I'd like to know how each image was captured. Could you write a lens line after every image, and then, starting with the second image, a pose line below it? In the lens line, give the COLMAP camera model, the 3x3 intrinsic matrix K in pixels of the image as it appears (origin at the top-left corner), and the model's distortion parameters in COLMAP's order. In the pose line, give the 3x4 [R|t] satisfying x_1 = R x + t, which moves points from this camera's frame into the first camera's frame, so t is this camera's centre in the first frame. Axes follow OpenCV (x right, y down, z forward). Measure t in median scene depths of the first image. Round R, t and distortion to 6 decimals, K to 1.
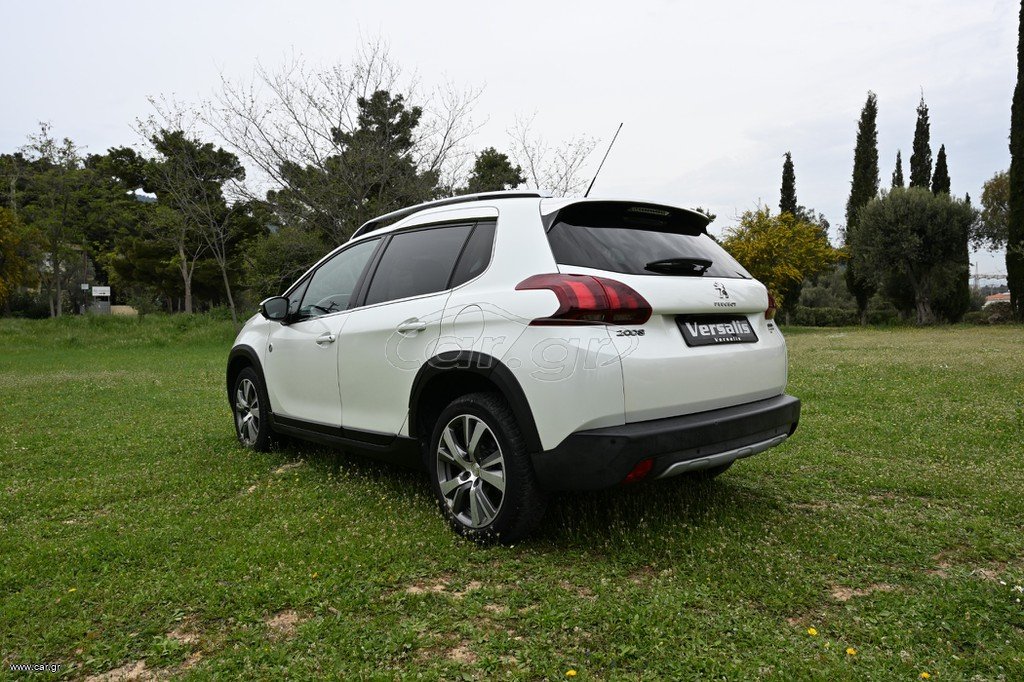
lens RADIAL K [[680.3, 0, 514.1], [0, 680.3, 339.9], [0, 0, 1]] dist [0.000709, -0.000138]
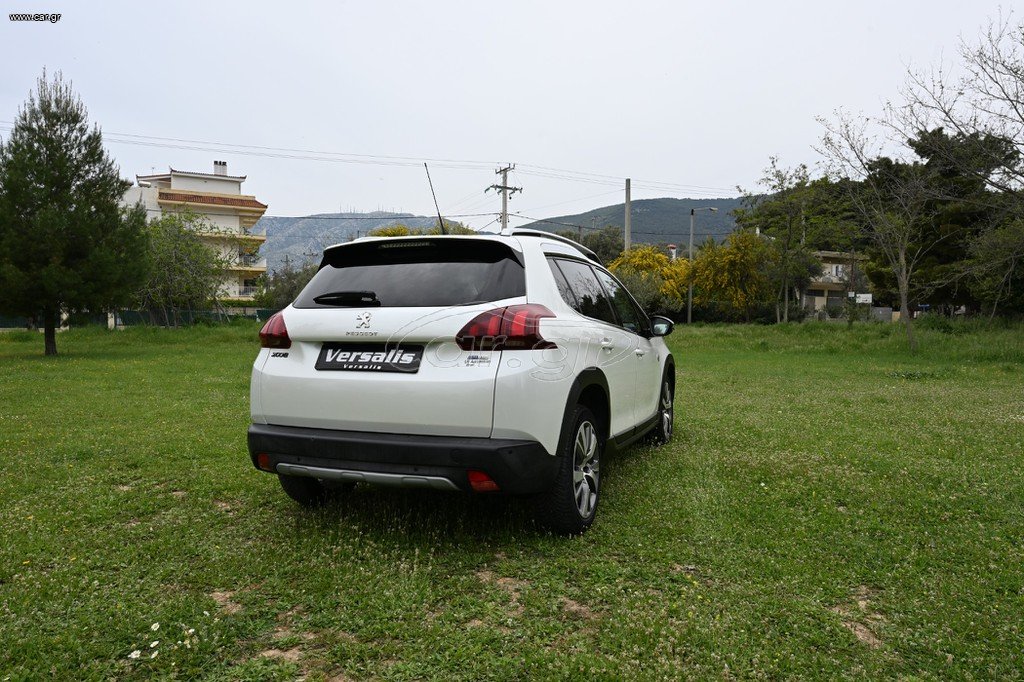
lens RADIAL K [[680.2, 0, 509.3], [0, 680.2, 336.2], [0, 0, 1]] dist [-0.000439, 0.002136]
pose [[0.448490, 0.028762, -0.893325, 0.140255], [-0.040067, 0.999124, 0.012053, -0.007255], [0.892889, 0.030387, 0.449250, 0.075185]]
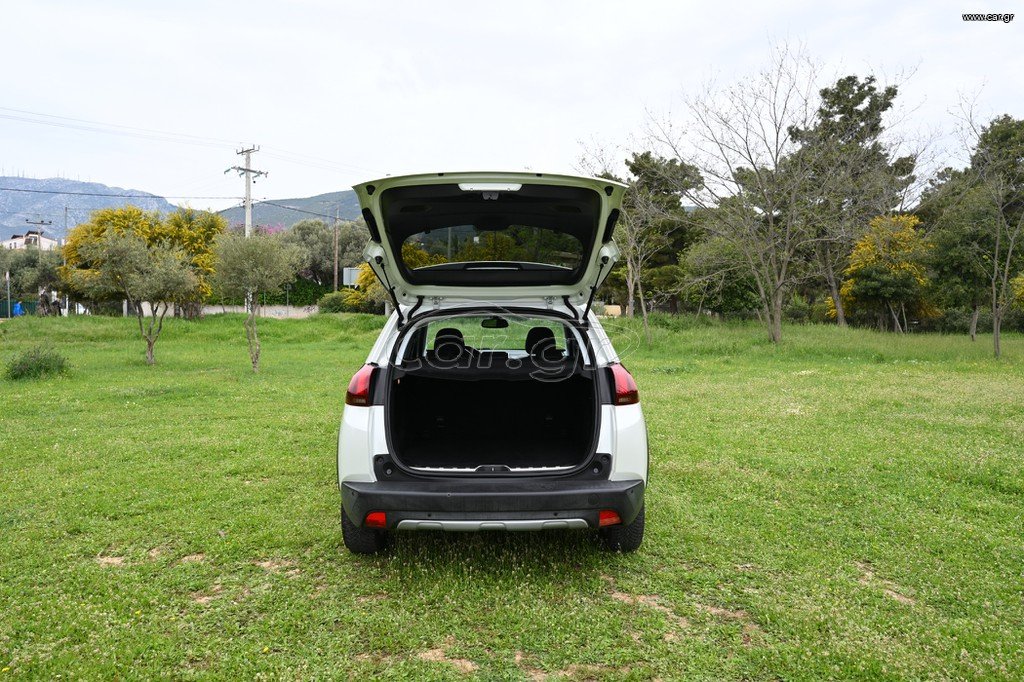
lens RADIAL K [[679.9, 0, 512.0], [0, 679.9, 341.0], [0, 0, 1]] dist [0.000332, 0.001151]
pose [[0.760571, 0.042441, -0.647866, 0.111731], [-0.038032, 0.999060, 0.020800, -0.017521], [0.648140, 0.008820, 0.761470, 0.014280]]
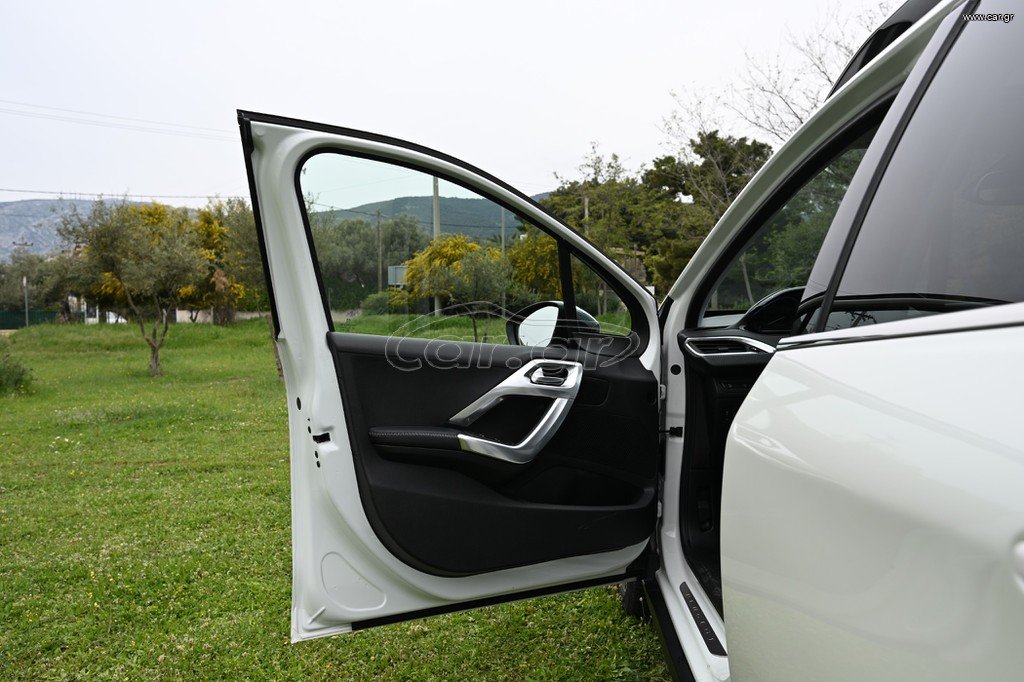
lens RADIAL K [[671.2, 0, 513.6], [0, 671.2, 340.9], [0, 0, 1]] dist [-0.000707, 0.001575]
pose [[0.724201, 0.020053, -0.689297, -0.018336], [-0.013320, 0.999797, 0.015092, -0.006332], [0.689460, -0.001748, 0.724321, 0.099659]]
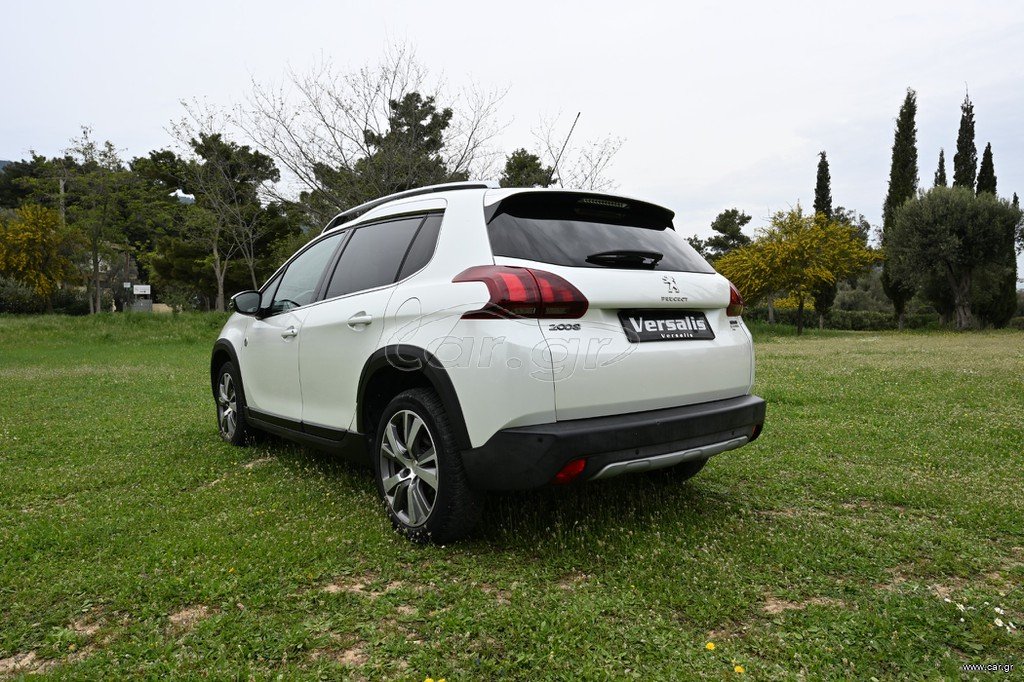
lens RADIAL K [[680.2, 0, 509.3], [0, 680.2, 336.2], [0, 0, 1]] dist [-0.000439, 0.002136]
pose [[0.998358, 0.010114, -0.056381, 0.013674], [-0.010523, 0.999920, -0.006950, 0.000928], [0.056307, 0.007532, 0.998385, 0.003396]]
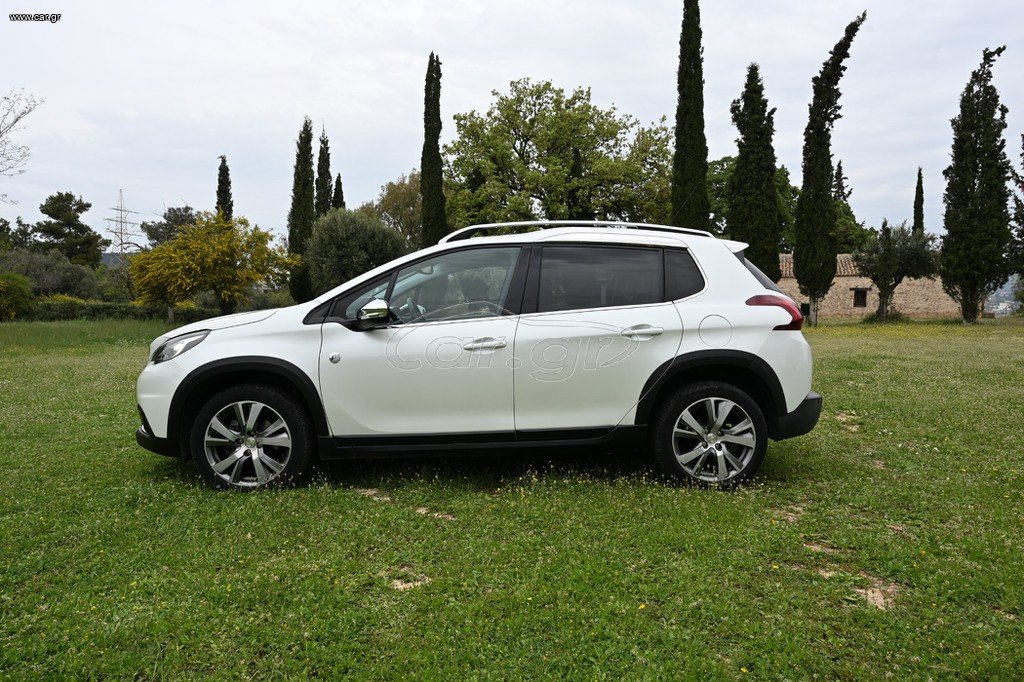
lens RADIAL K [[679.9, 0, 512.0], [0, 679.9, 341.0], [0, 0, 1]] dist [0.000332, 0.001151]
pose [[0.630997, -0.017362, 0.775591, -0.138550], [0.018672, 0.999800, 0.007190, -0.001793], [-0.775561, 0.009945, 0.631195, 0.047775]]
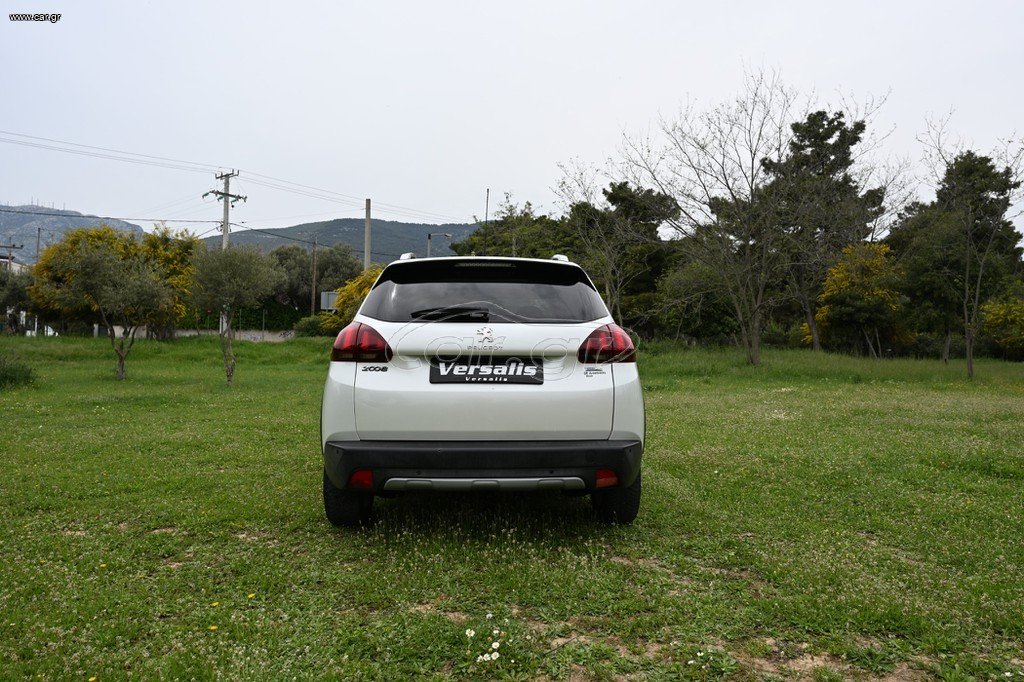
lens RADIAL K [[680.2, 0, 509.3], [0, 680.2, 336.2], [0, 0, 1]] dist [-0.000439, 0.002136]
pose [[0.779362, 0.012389, -0.626452, 0.107166], [-0.043692, 0.998445, -0.034611, -0.003527], [0.625049, 0.054346, 0.778691, 0.015994]]
